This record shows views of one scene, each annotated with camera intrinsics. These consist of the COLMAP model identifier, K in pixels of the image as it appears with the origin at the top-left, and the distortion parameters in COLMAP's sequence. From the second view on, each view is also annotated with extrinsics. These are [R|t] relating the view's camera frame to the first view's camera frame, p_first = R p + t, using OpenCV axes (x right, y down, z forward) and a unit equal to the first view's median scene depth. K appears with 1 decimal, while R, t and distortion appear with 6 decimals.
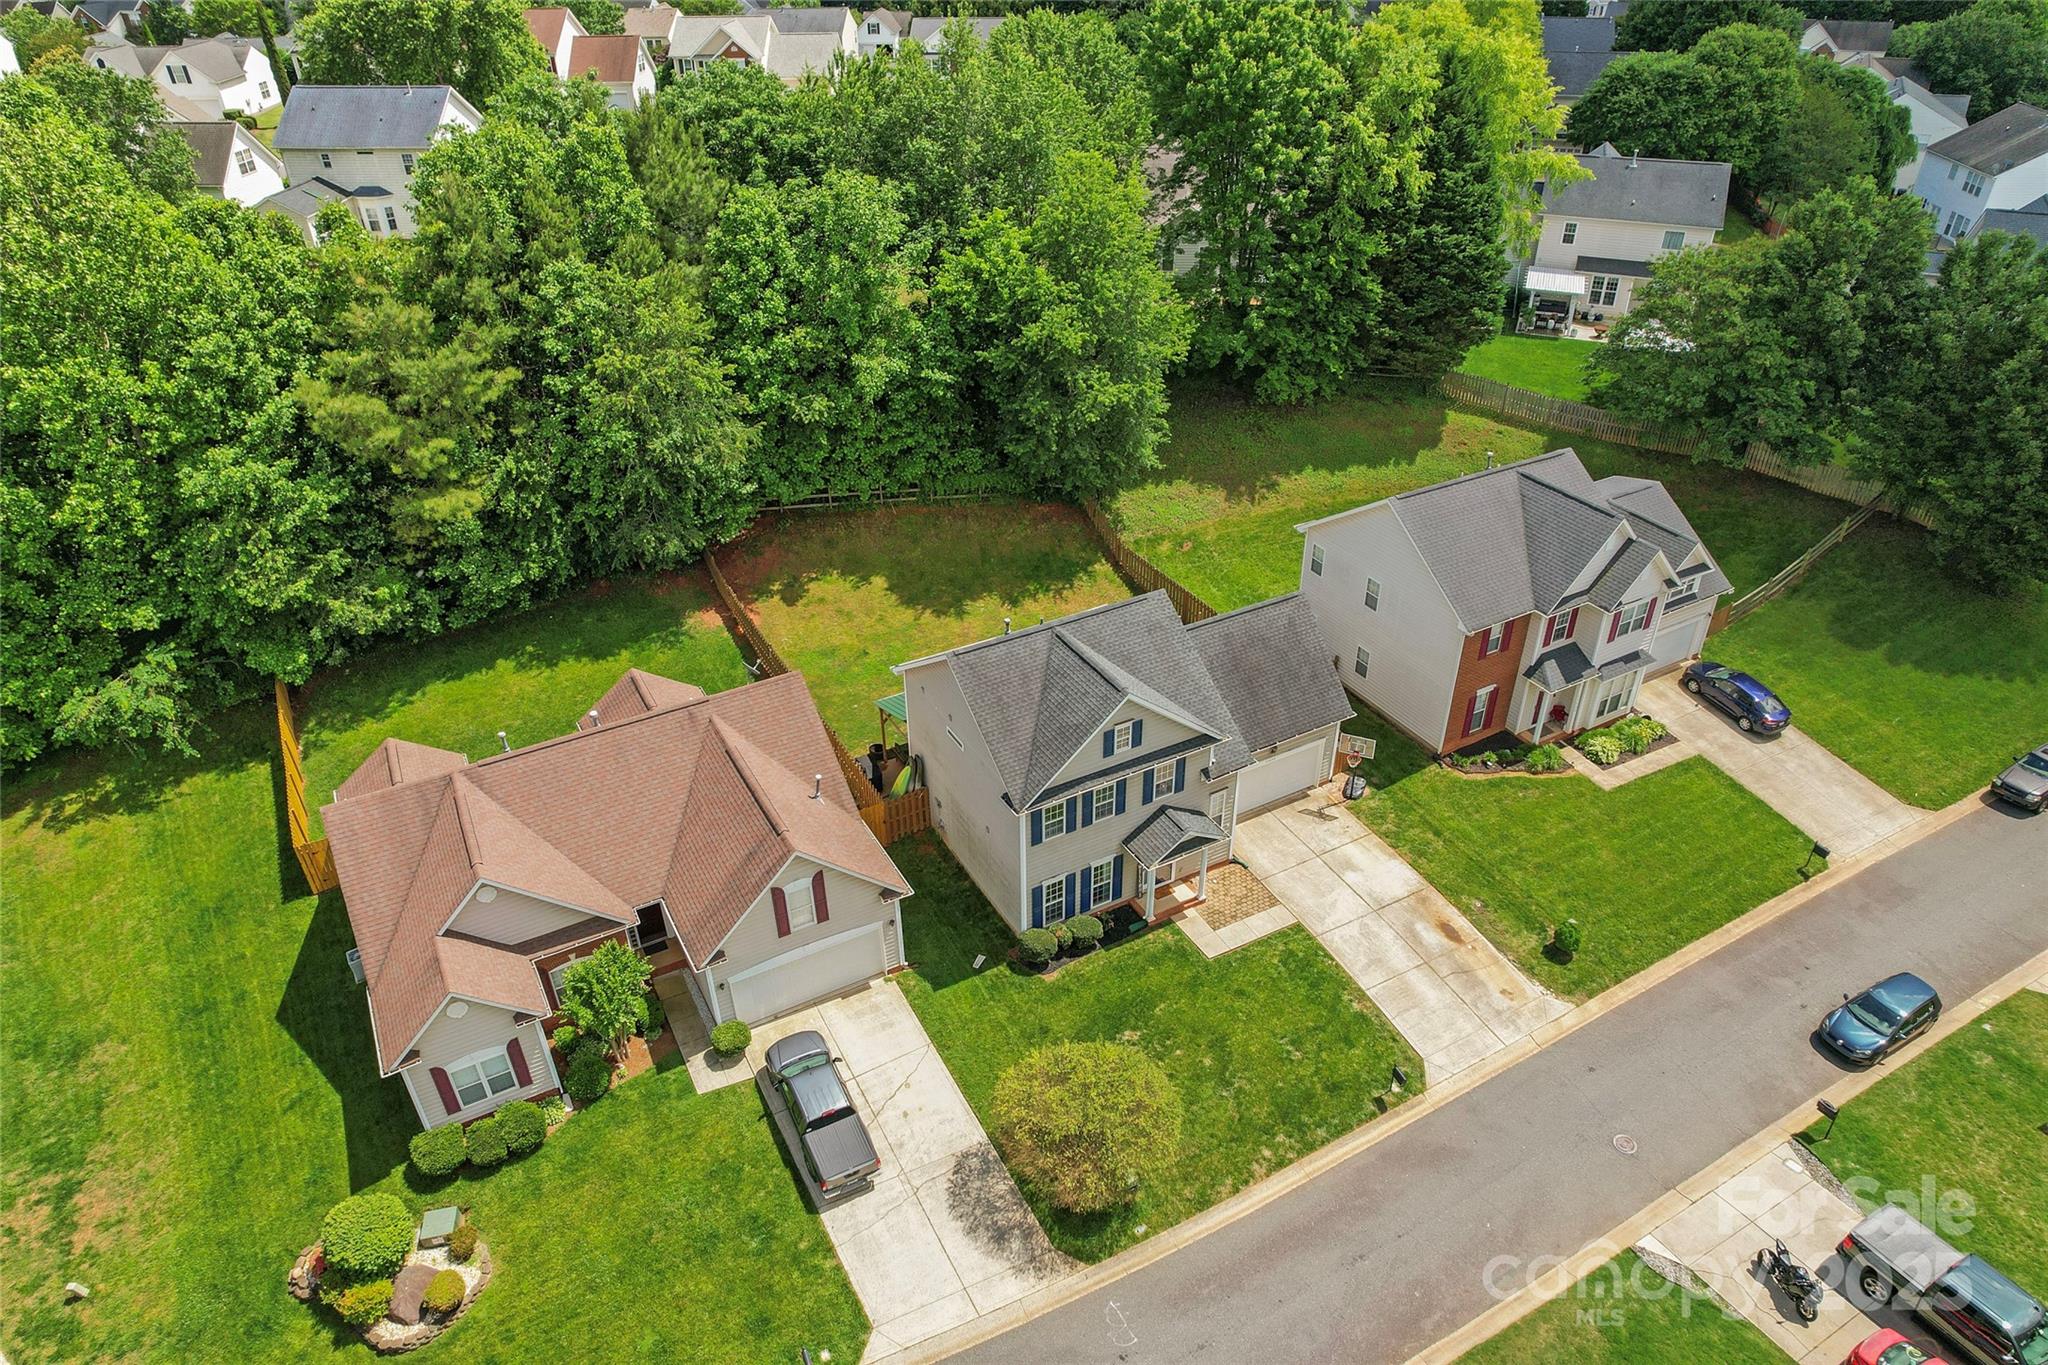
lens RADIAL K [[1309.4, 0, 1032.2], [0, 1309.4, 710.6], [0, 0, 1]] dist [-0.062997, 0.048509]
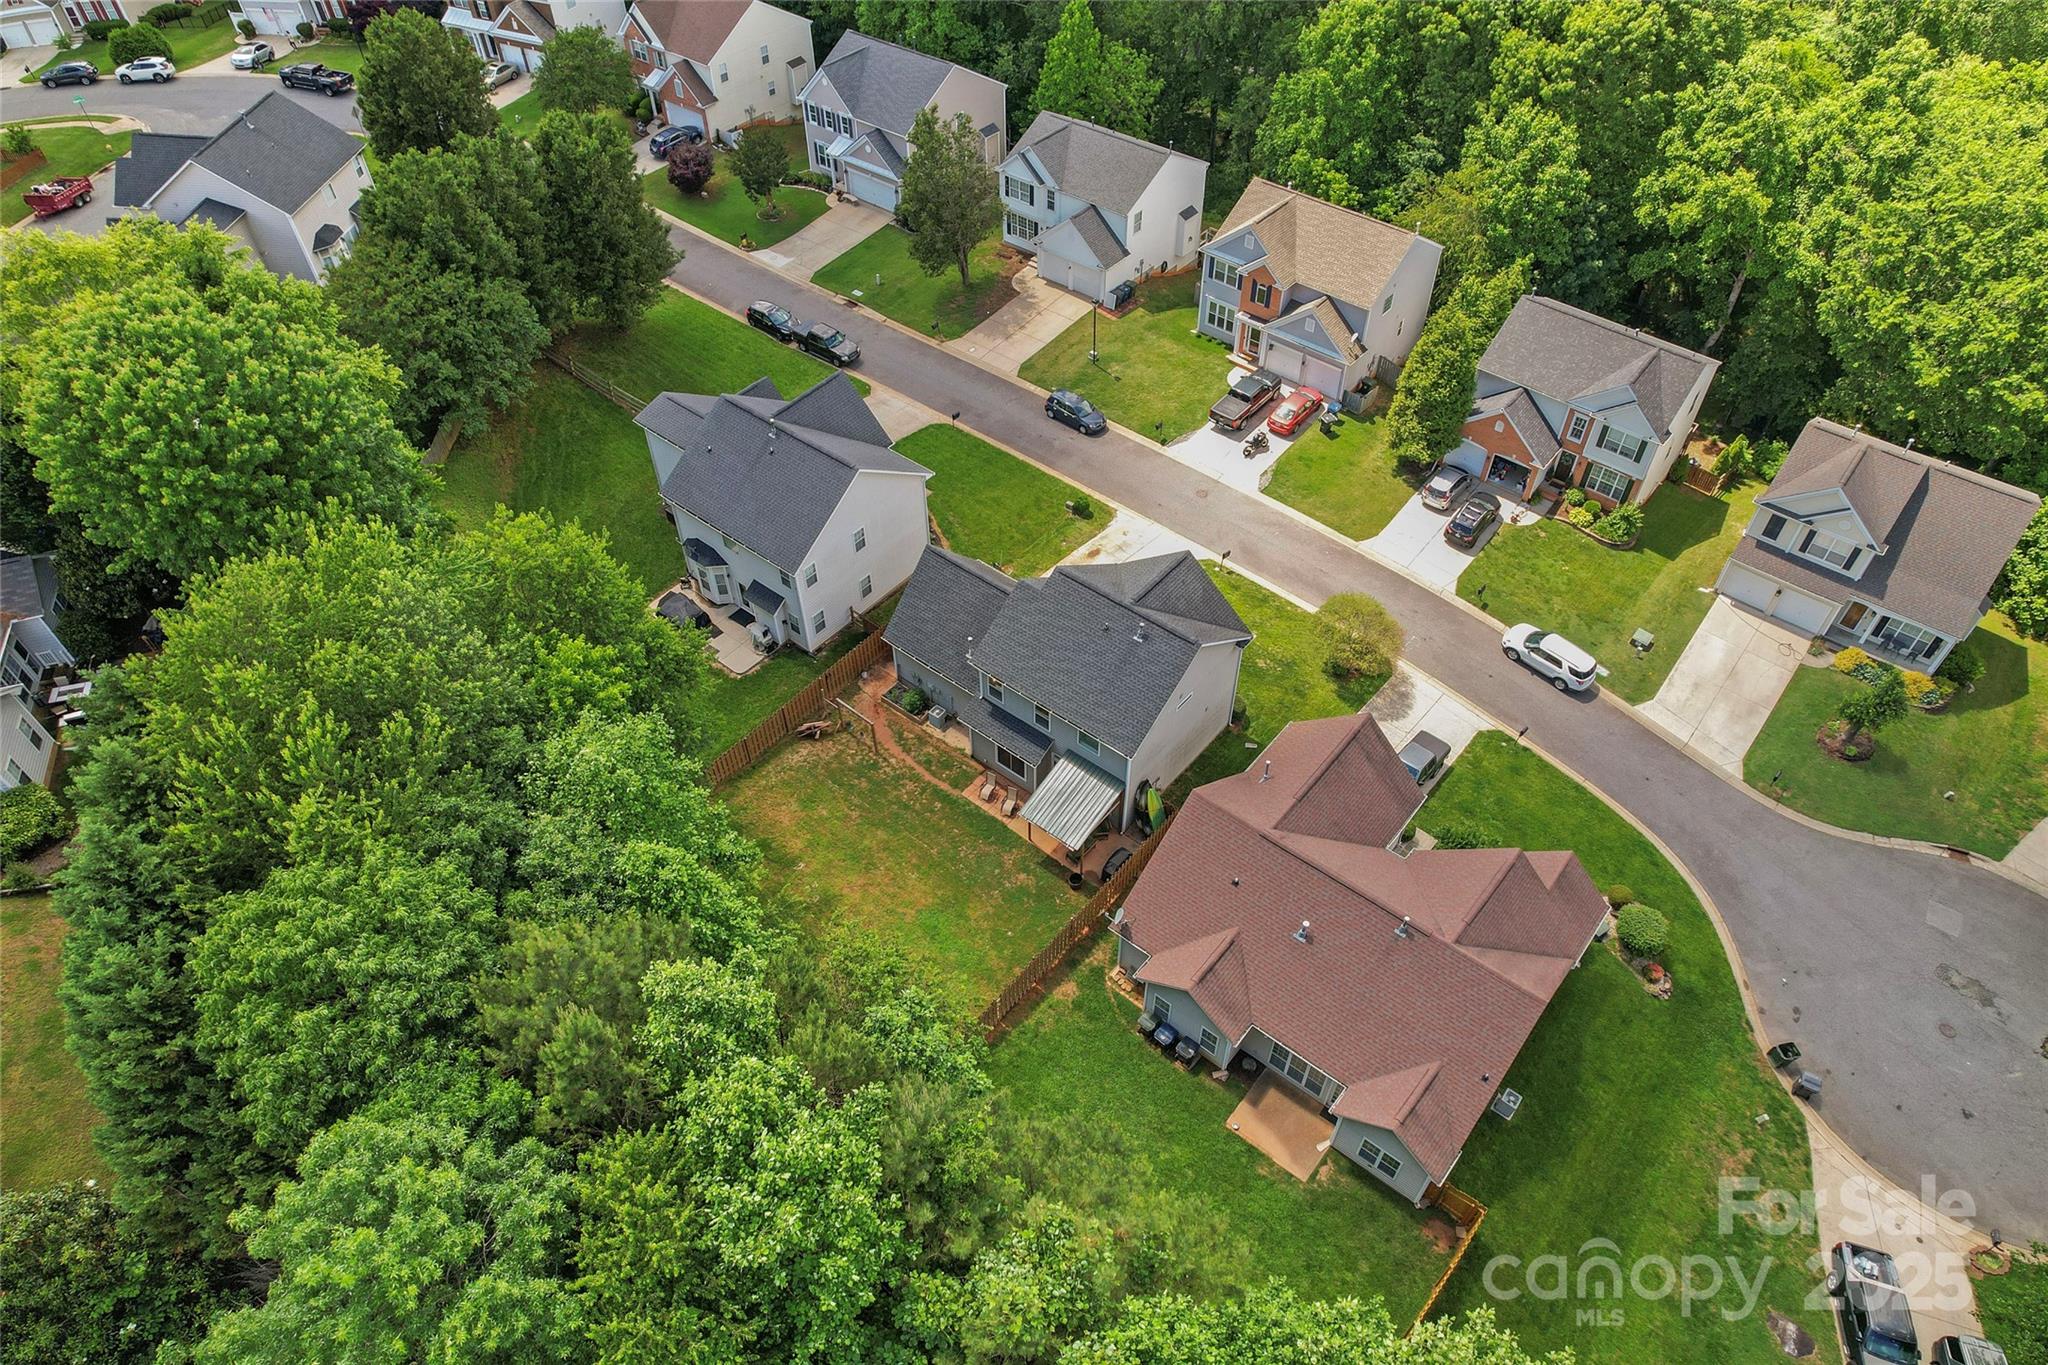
lens RADIAL K [[1309.4, 0, 1032.2], [0, 1309.4, 710.6], [0, 0, 1]] dist [-0.062997, 0.048509]
pose [[-0.365470, -0.685431, 0.629774, -0.850351], [0.528755, 0.403945, 0.746490, -1.053057], [-0.766062, 0.605816, 0.214796, 0.838672]]
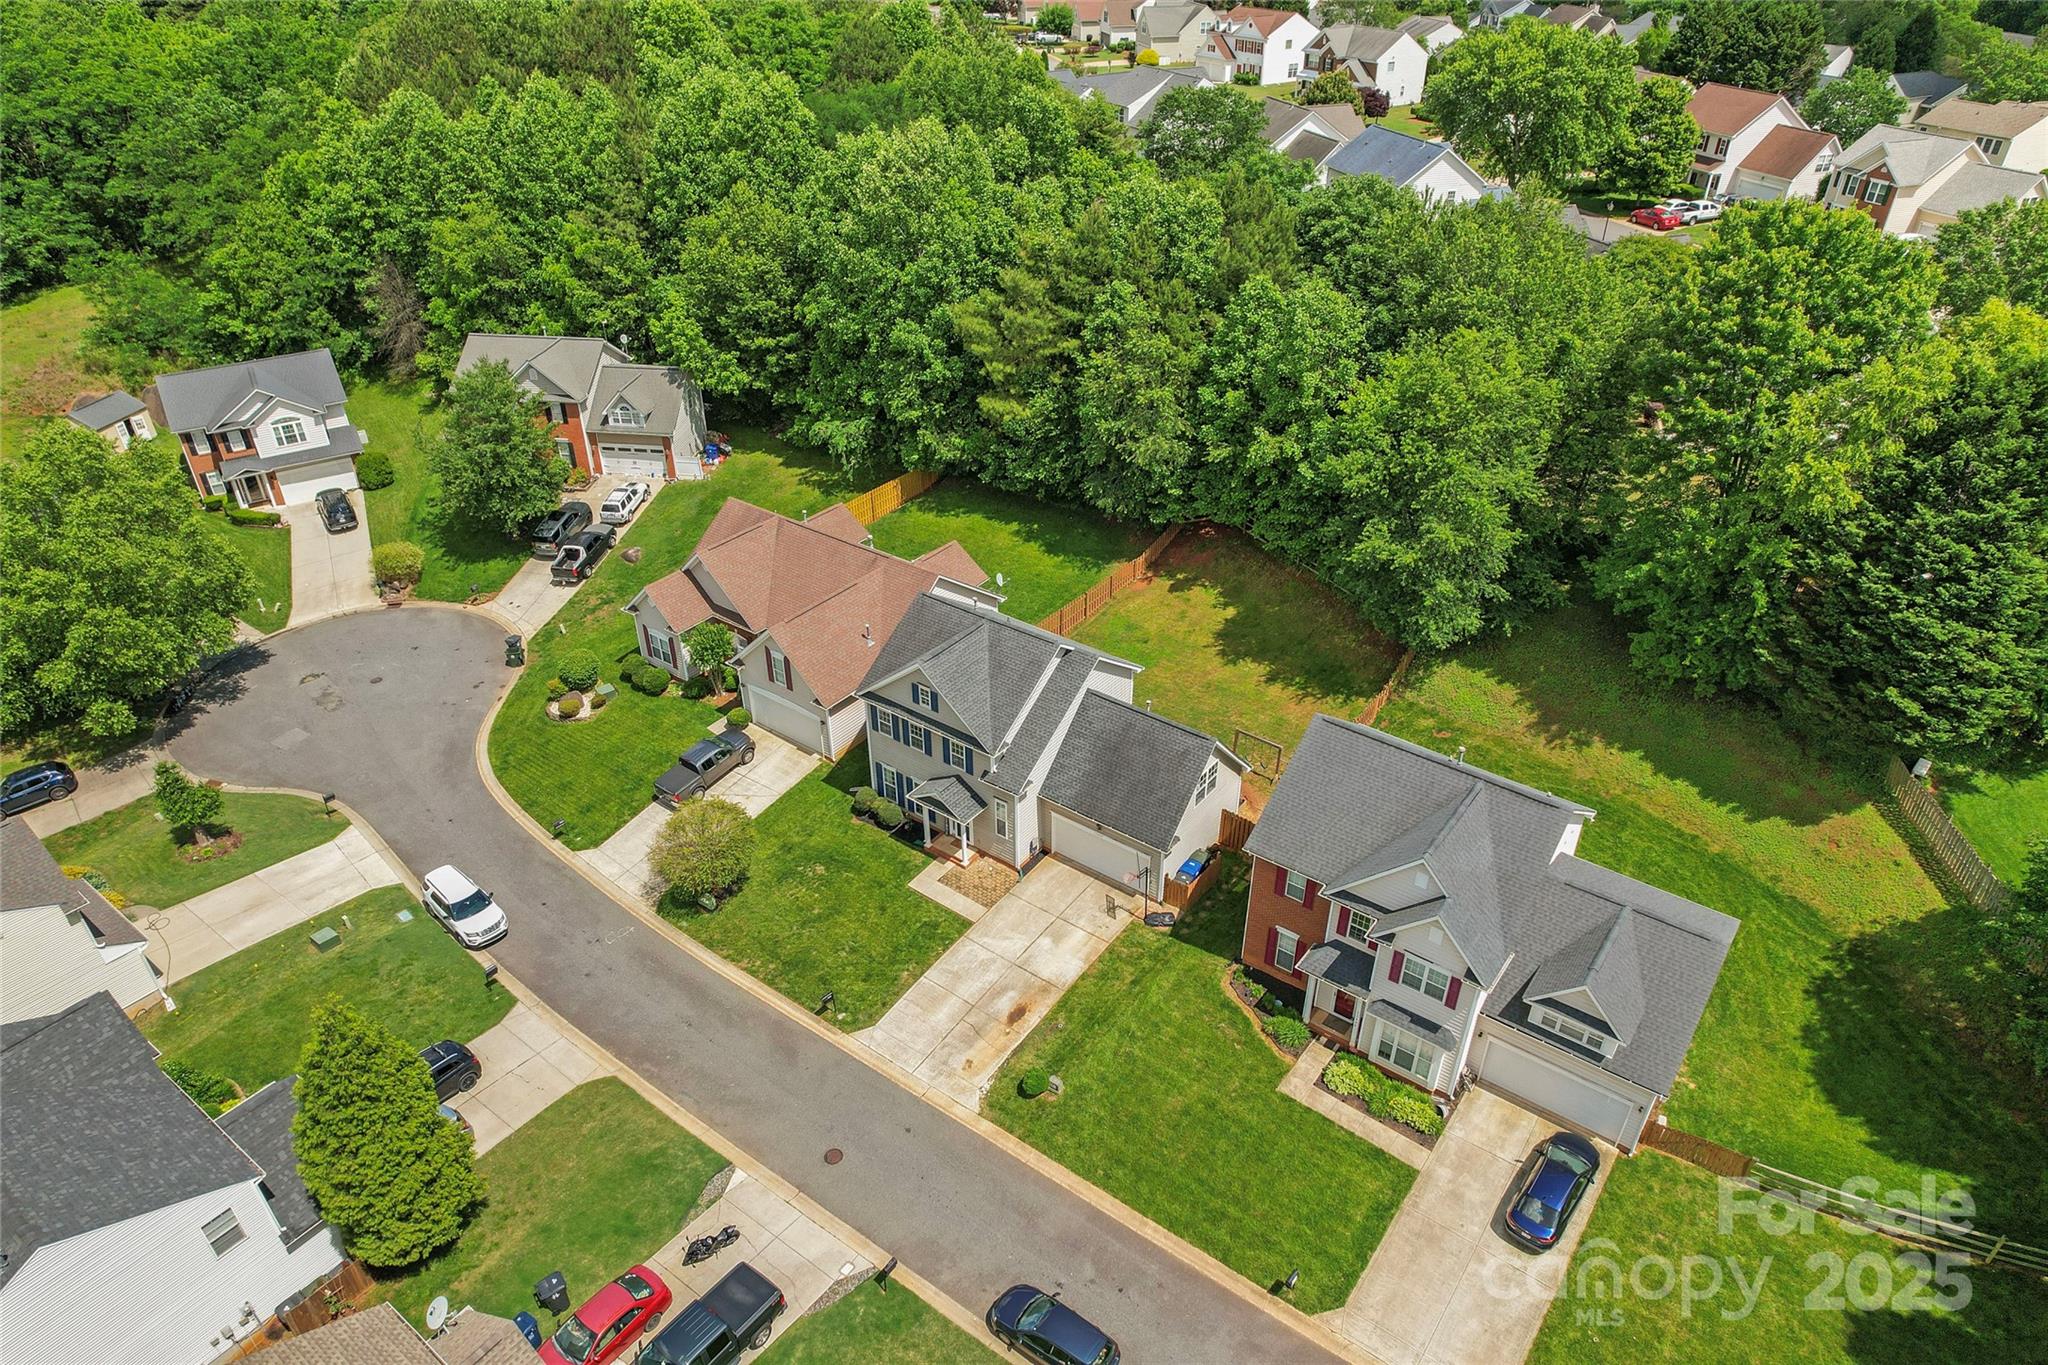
lens RADIAL K [[1309.4, 0, 1032.2], [0, 1309.4, 710.6], [0, 0, 1]] dist [-0.062997, 0.048509]
pose [[0.403711, 0.516878, -0.754887, 1.069663], [-0.513348, 0.810963, 0.280736, -0.379263], [0.757292, 0.274184, 0.592733, 0.264038]]
